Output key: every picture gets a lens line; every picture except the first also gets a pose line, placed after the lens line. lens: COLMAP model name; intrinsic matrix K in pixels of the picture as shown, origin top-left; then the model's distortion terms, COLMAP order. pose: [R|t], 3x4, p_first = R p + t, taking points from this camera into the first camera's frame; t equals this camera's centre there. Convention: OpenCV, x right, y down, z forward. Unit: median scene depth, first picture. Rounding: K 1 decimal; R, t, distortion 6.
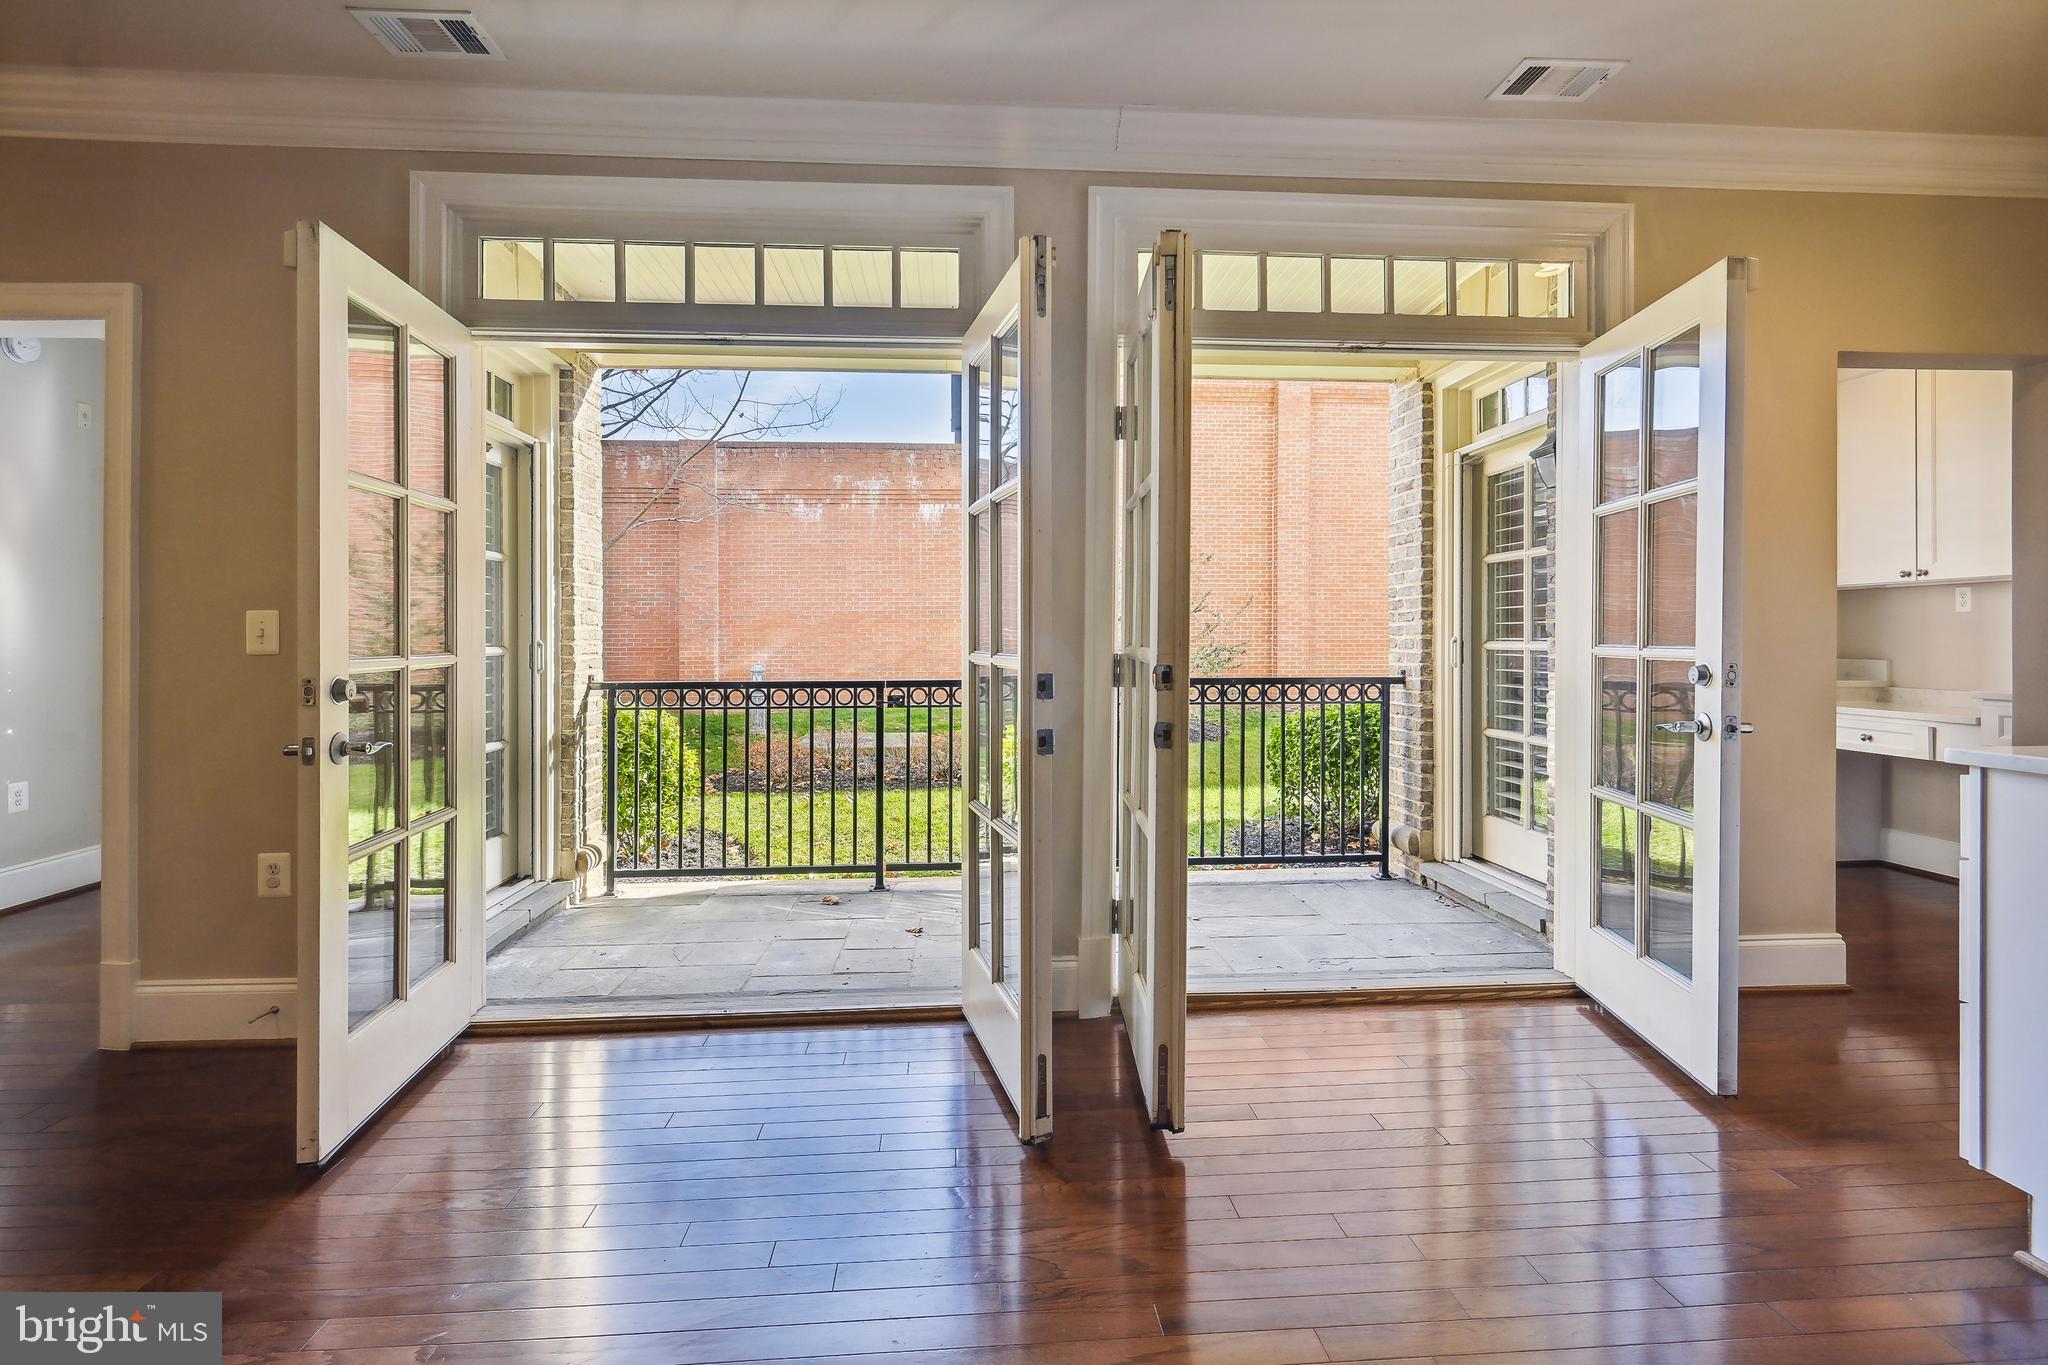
lens RADIAL K [[951.6, 0, 1006.7], [0, 951.6, 638.6], [0, 0, 1]] dist [0.005669, -0.001537]
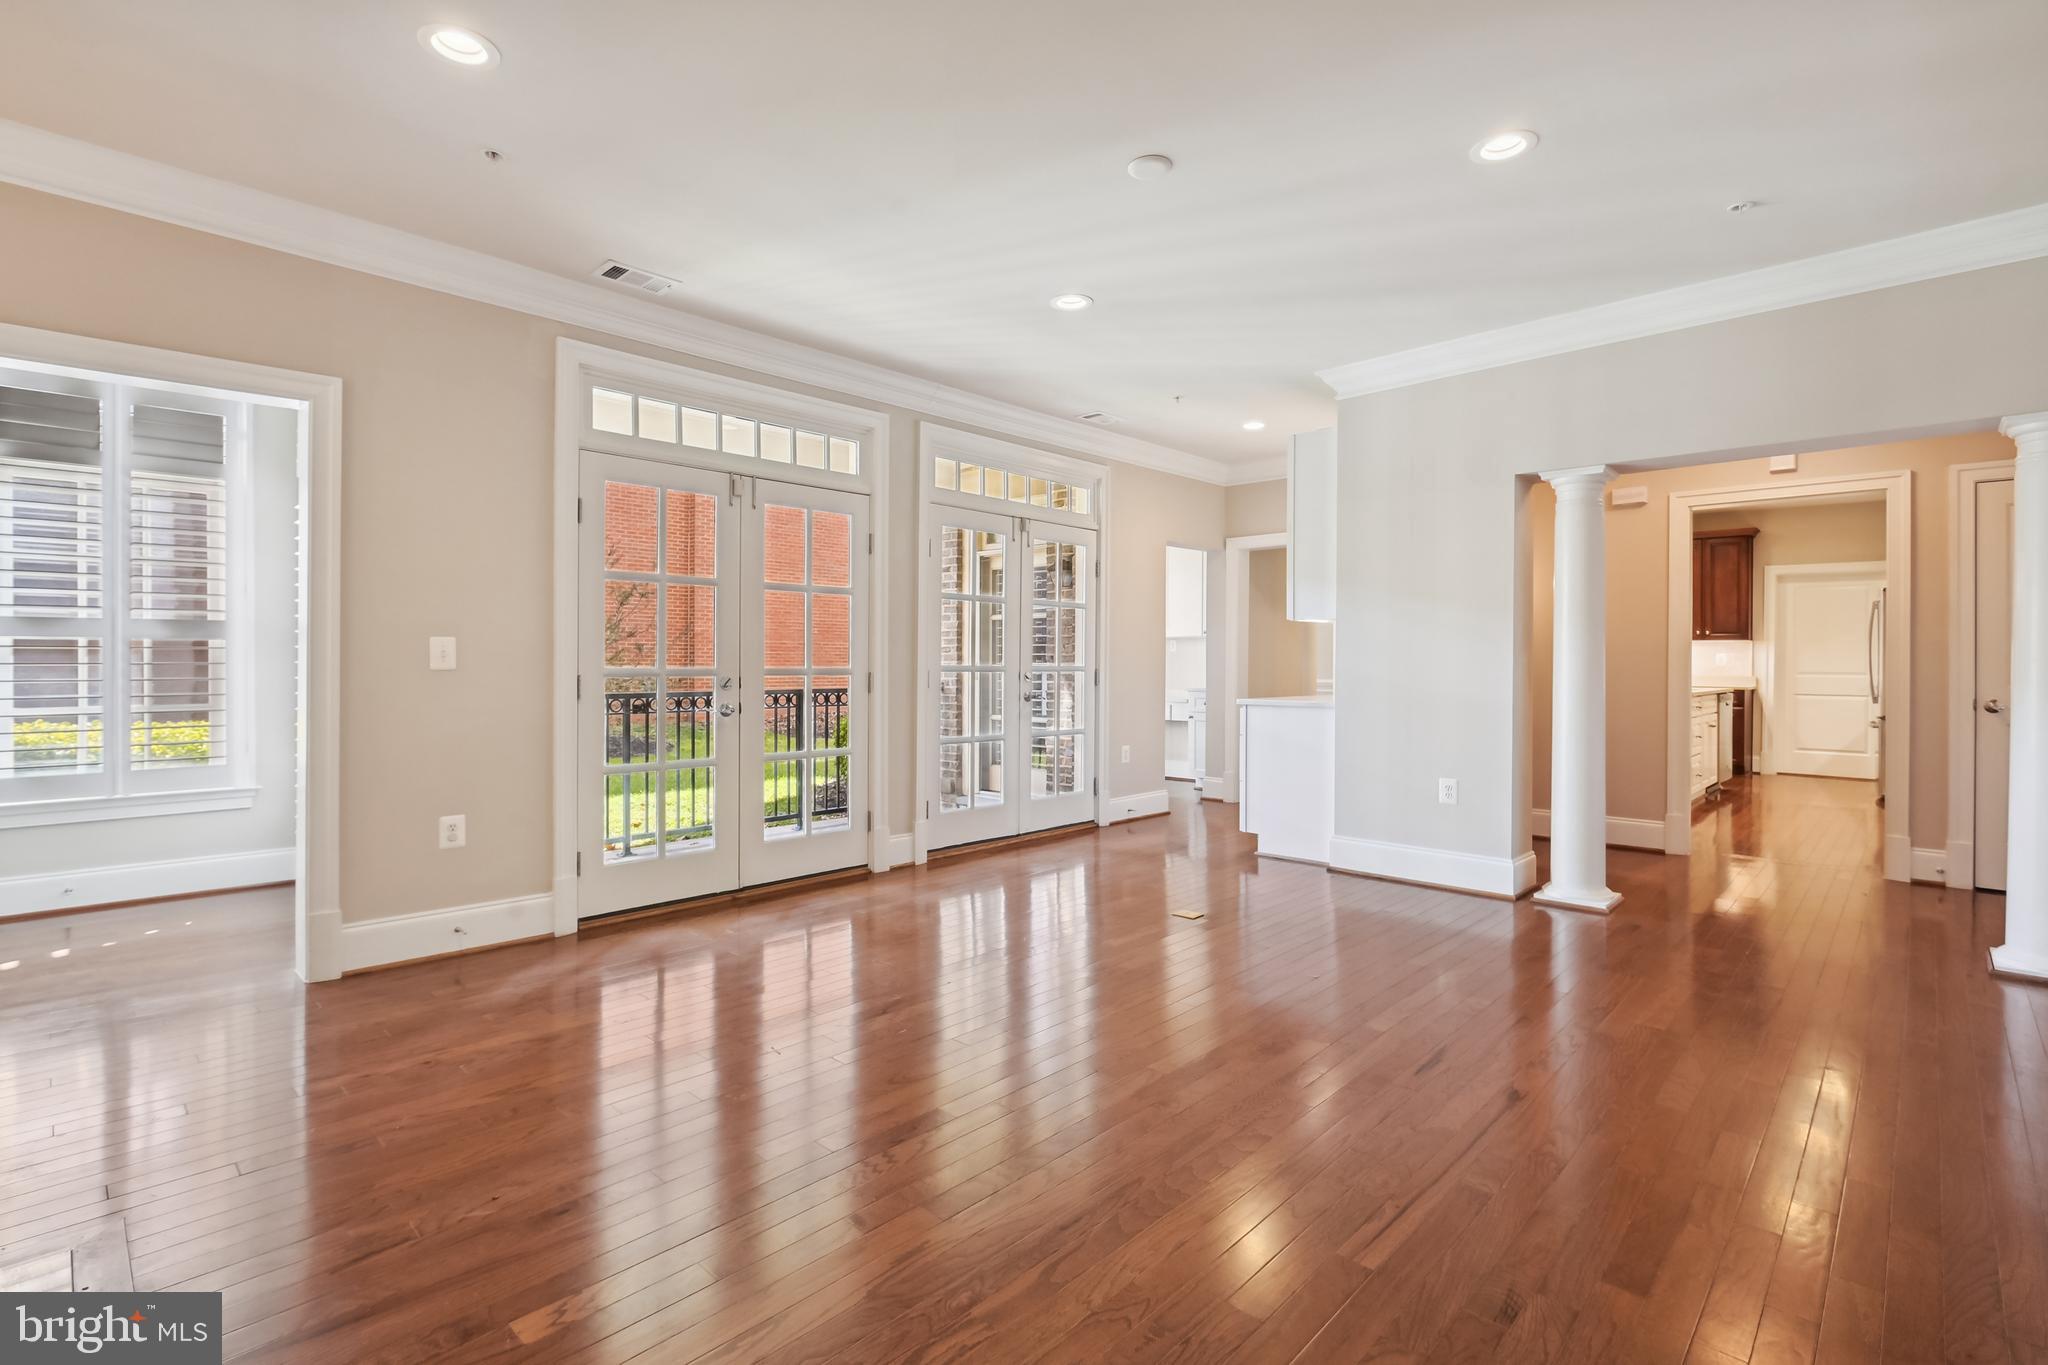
lens RADIAL K [[951.6, 0, 985.3], [0, 951.6, 654.1], [0, 0, 1]] dist [0.005669, -0.001537]
pose [[0.757645, 0.010337, 0.652586, -1.082133], [-0.003311, 0.999923, -0.011996, 0.008488], [-0.652659, 0.006928, 0.757620, -0.524751]]
